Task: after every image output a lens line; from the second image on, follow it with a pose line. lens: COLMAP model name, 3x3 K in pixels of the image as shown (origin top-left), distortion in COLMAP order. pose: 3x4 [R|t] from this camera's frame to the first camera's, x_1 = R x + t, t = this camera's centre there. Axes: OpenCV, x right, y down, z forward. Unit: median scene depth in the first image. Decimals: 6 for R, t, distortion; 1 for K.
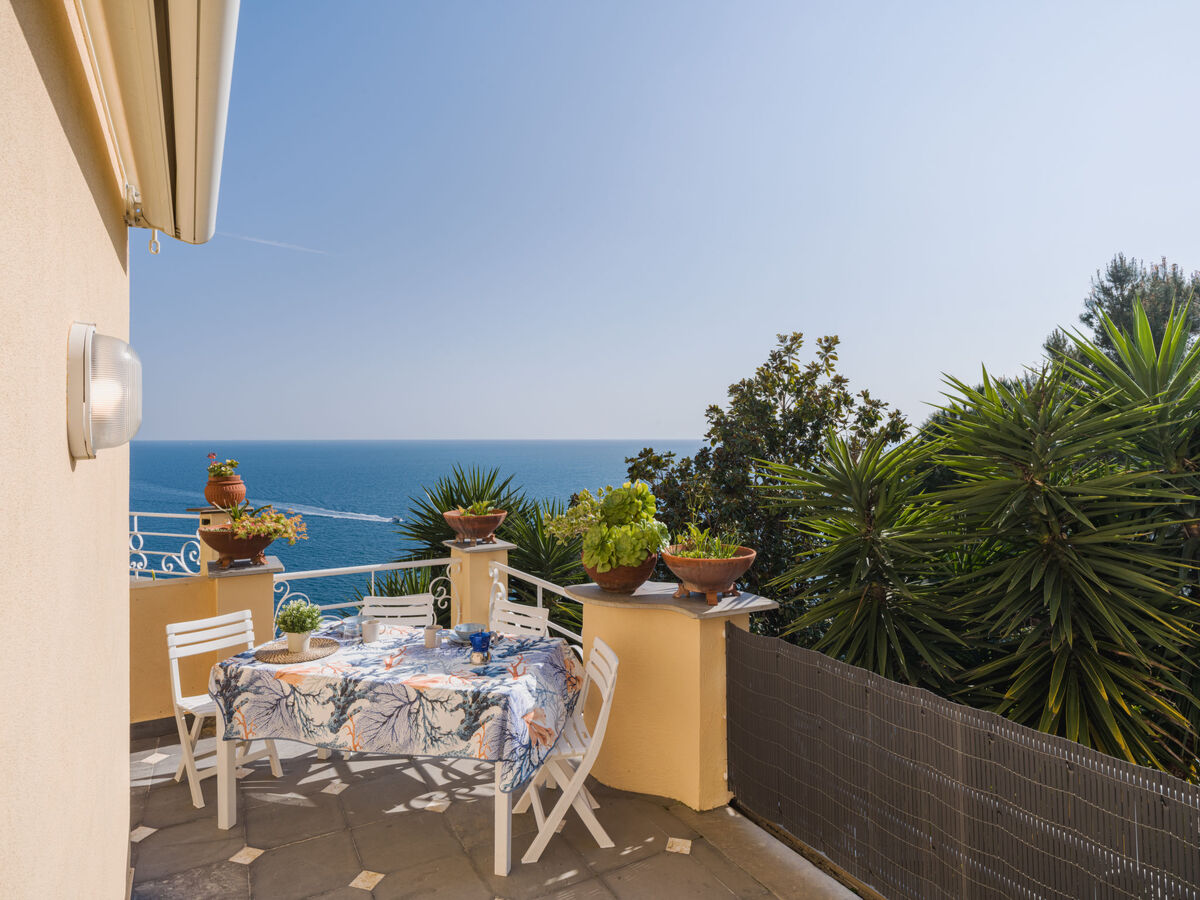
lens RADIAL K [[667.4, 0, 597.0], [0, 667.4, 437.0], [0, 0, 1]] dist [-0.003992, 0.000235]
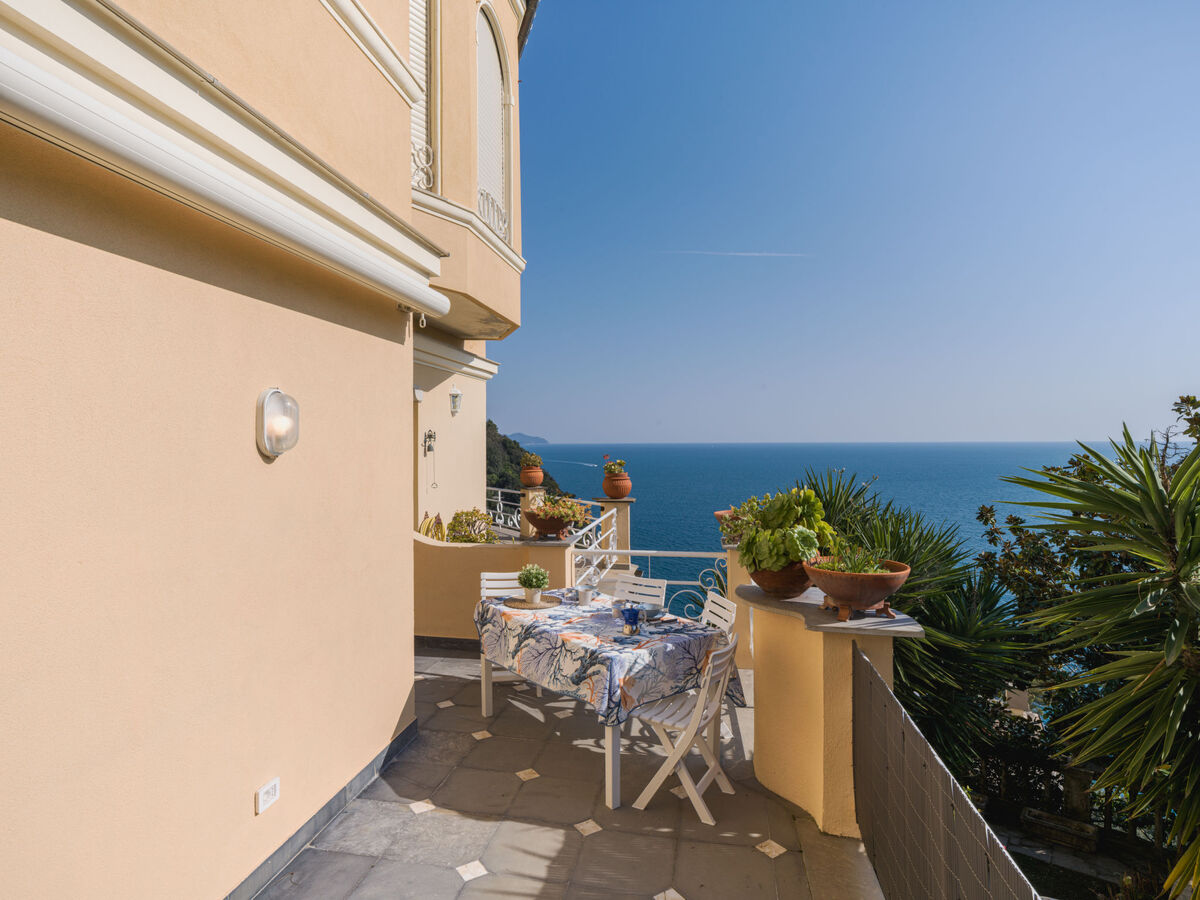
lens RADIAL K [[667.4, 0, 597.0], [0, 667.4, 437.0], [0, 0, 1]] dist [-0.003992, 0.000235]
pose [[0.763442, -0.006913, -0.645839, 0.548591], [0.004085, 0.999974, -0.005875, -0.004922], [0.645863, 0.001847, 0.763451, 0.055534]]
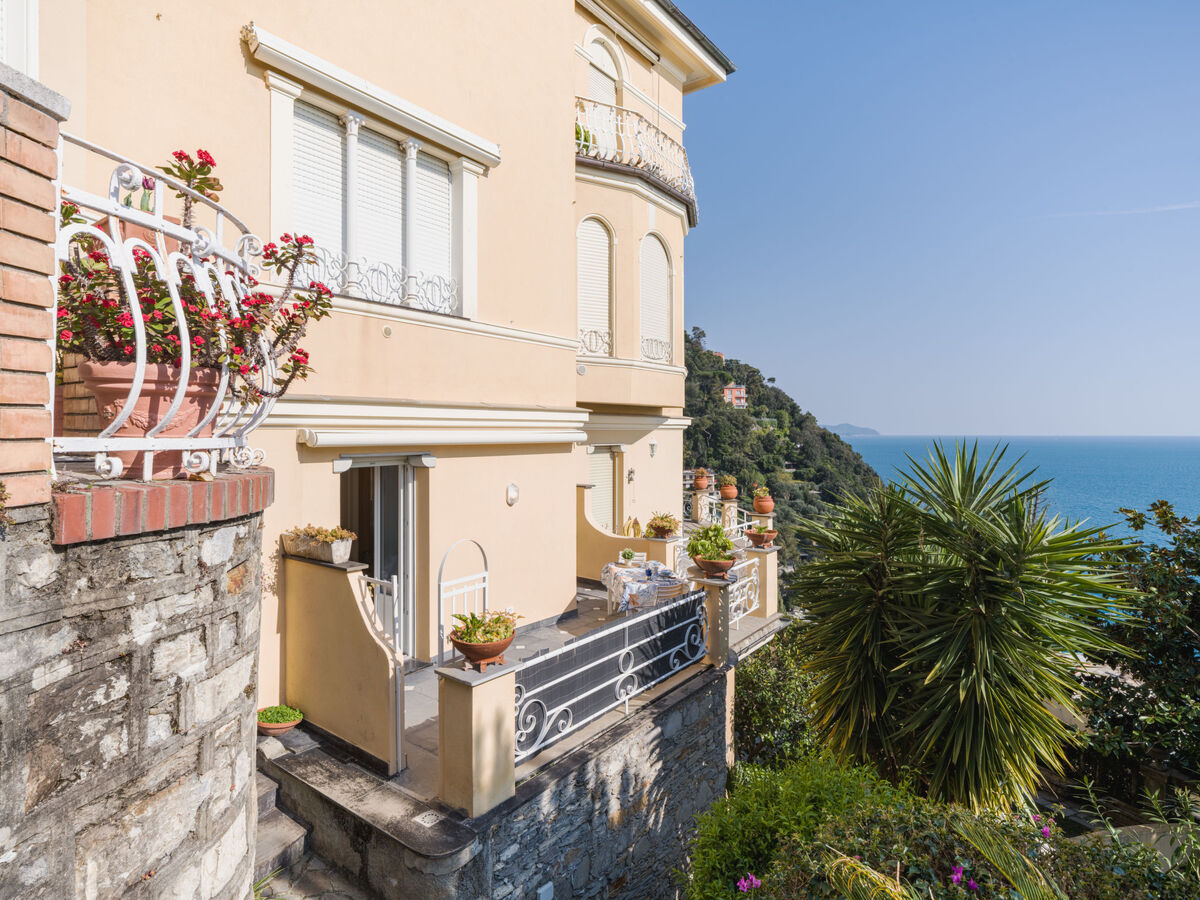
lens RADIAL K [[667.4, 0, 597.0], [0, 667.4, 437.0], [0, 0, 1]] dist [-0.003992, 0.000235]
pose [[0.381976, 0.006008, -0.924153, 2.355043], [0.001635, 0.999973, 0.007177, -0.286822], [0.924171, -0.004252, 0.381956, -0.279964]]
